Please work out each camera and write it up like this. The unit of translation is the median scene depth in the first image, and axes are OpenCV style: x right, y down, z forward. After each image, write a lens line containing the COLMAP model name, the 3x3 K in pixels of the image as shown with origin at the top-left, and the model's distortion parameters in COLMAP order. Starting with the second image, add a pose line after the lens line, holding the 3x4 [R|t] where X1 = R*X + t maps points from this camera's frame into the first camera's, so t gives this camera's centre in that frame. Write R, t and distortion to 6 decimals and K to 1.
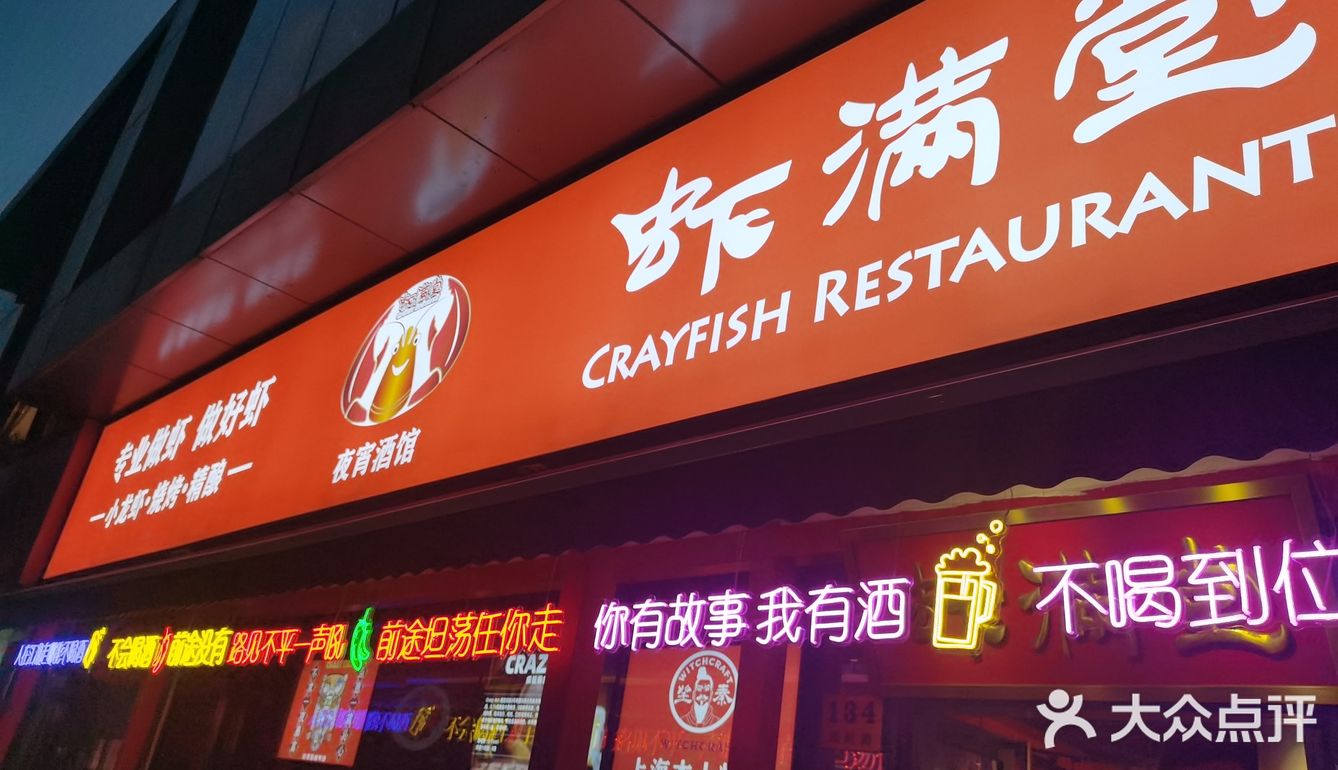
lens RADIAL K [[1020.3, 0, 668.7], [0, 1020.3, 365.7], [0, 0, 1]] dist [0.002492, -0.010256]
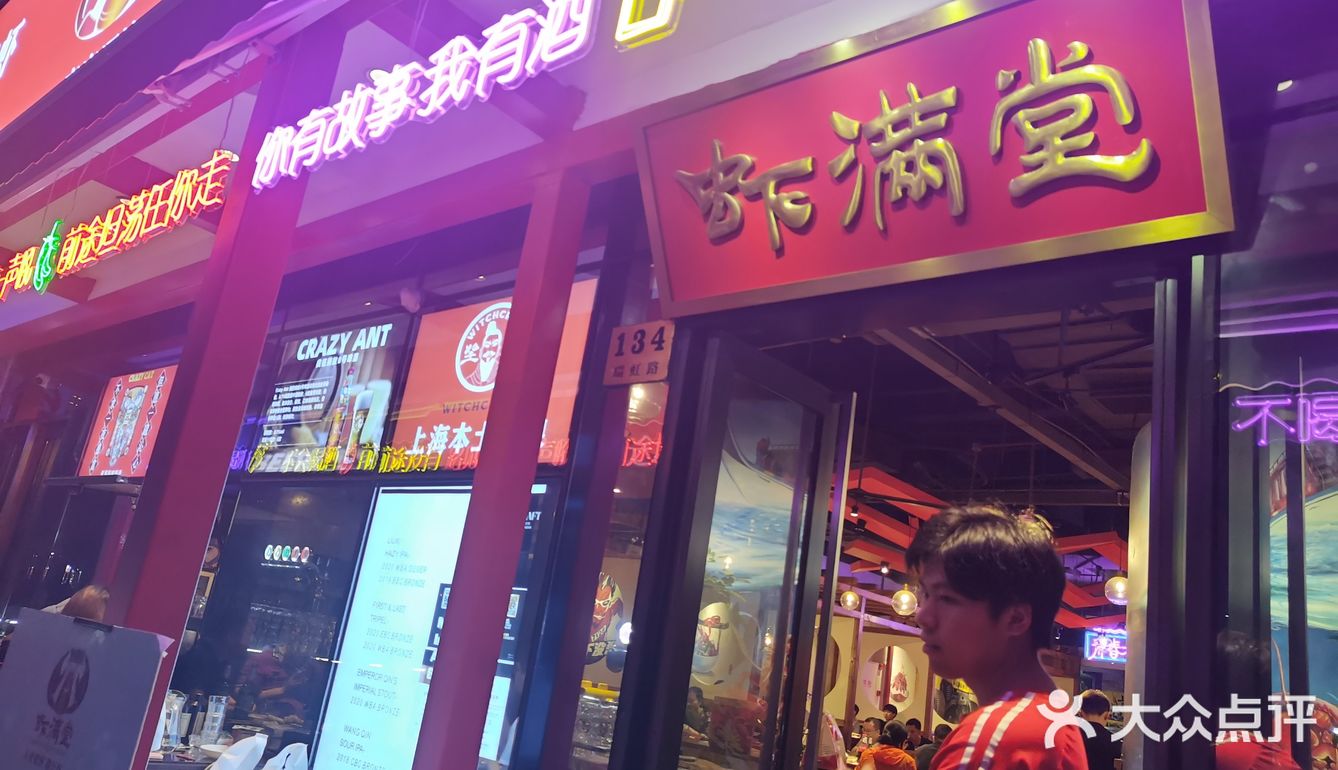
lens RADIAL K [[1020.3, 0, 668.7], [0, 1020.3, 365.7], [0, 0, 1]] dist [0.002492, -0.010256]
pose [[0.998020, 0.023124, 0.058500, 0.129737], [-0.032488, 0.985831, 0.164567, 0.186700], [-0.053866, -0.166142, 0.984630, 0.152797]]
